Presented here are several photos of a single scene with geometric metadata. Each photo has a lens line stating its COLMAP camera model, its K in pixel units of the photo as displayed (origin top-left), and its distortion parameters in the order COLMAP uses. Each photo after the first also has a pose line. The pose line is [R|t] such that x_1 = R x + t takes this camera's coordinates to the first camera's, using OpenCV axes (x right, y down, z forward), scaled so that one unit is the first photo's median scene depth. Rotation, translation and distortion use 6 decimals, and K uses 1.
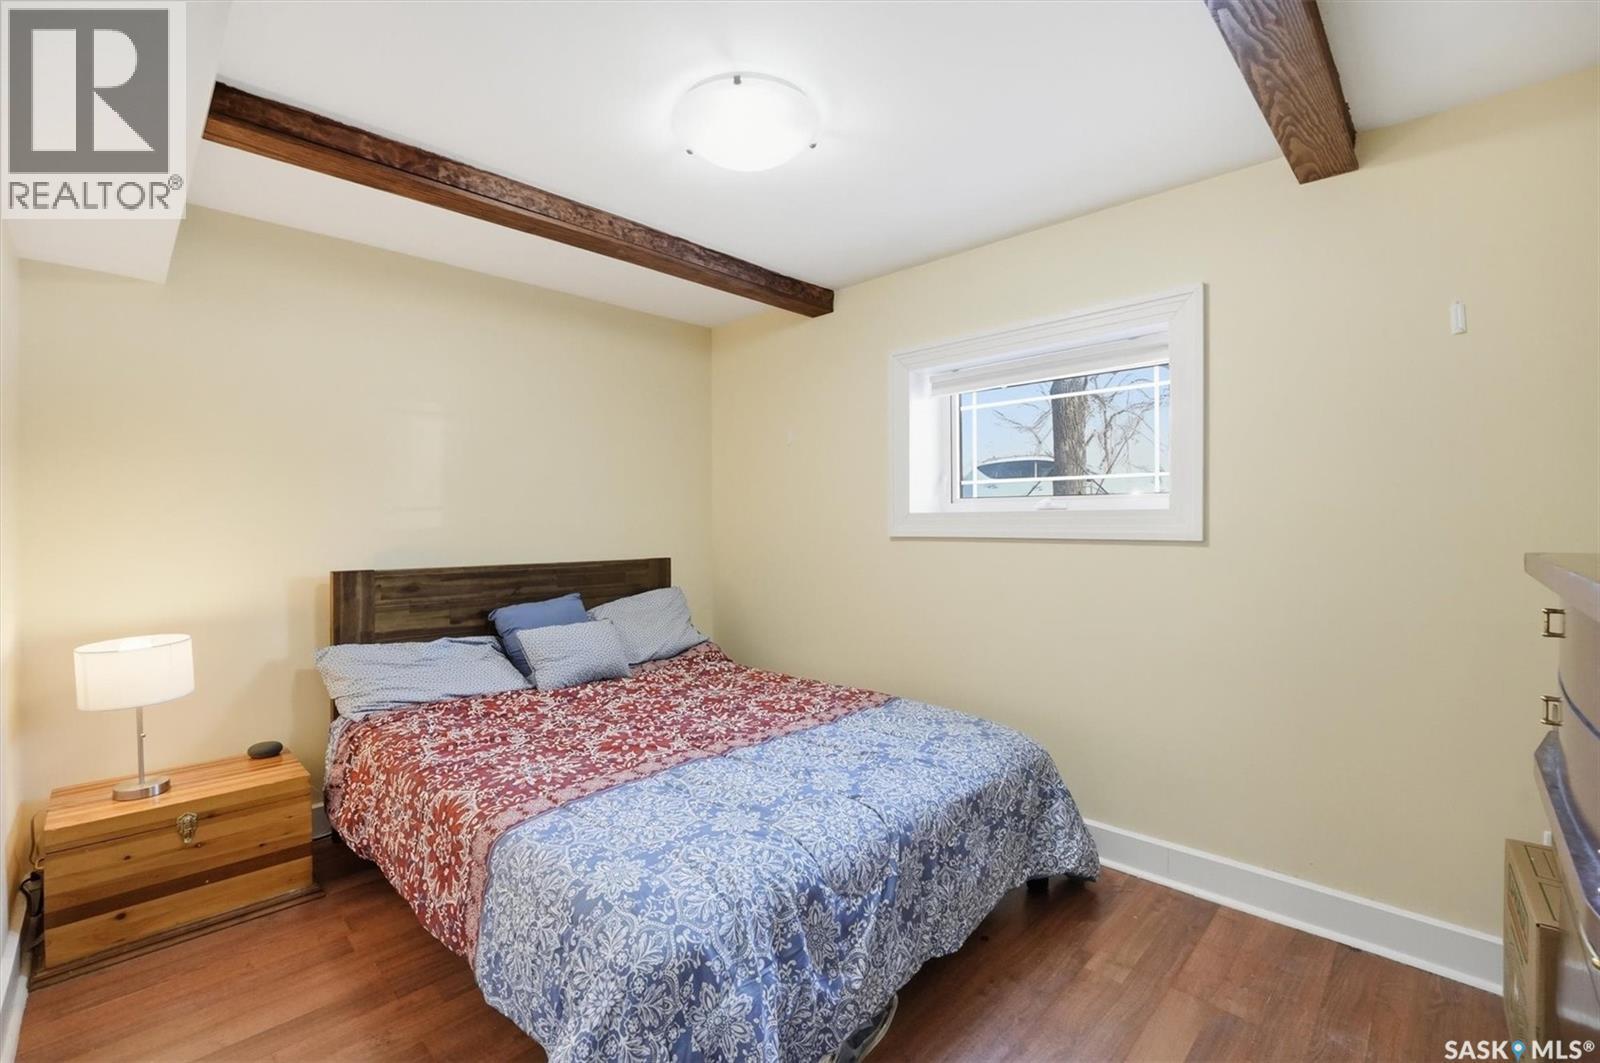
lens RADIAL K [[664.4, 0, 791.9], [0, 664.4, 530.4], [0, 0, 1]] dist [-0.014312, 0.000776]
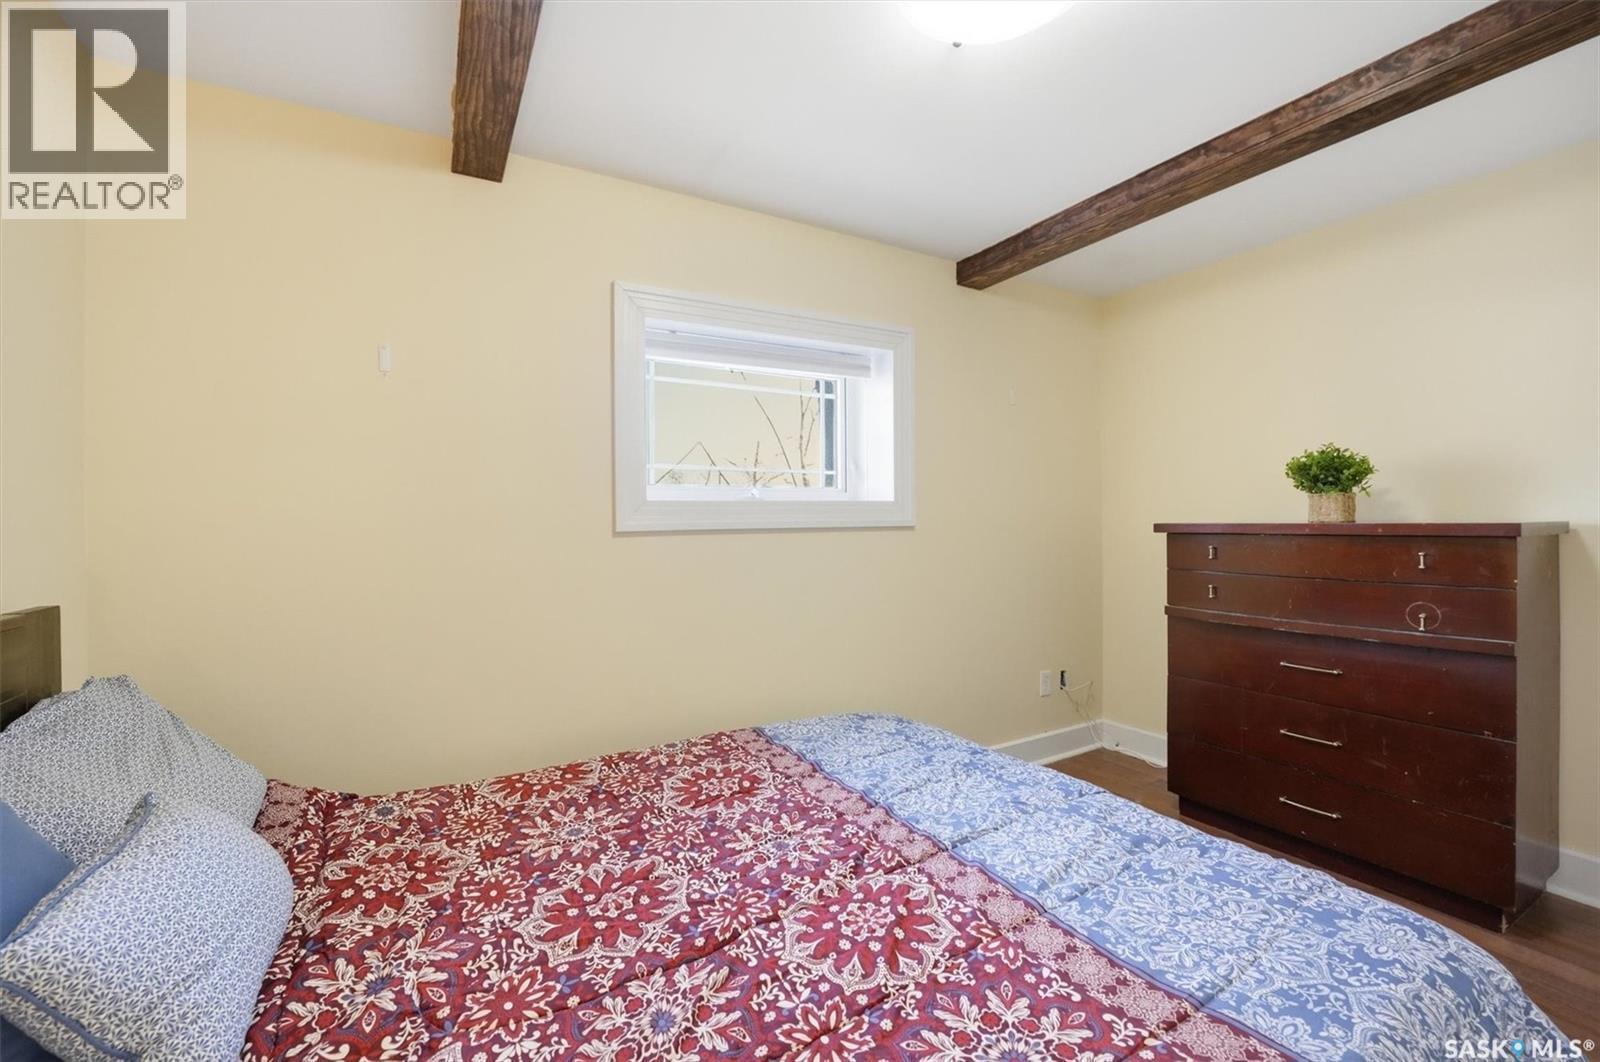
lens RADIAL K [[664.4, 0, 794.4], [0, 664.4, 522.0], [0, 0, 1]] dist [-0.014312, 0.000776]
pose [[0.273554, -0.001976, 0.961854, -0.710106], [0.015347, 0.999880, -0.002311, 0.004980], [-0.961734, 0.015393, 0.273552, 0.858550]]
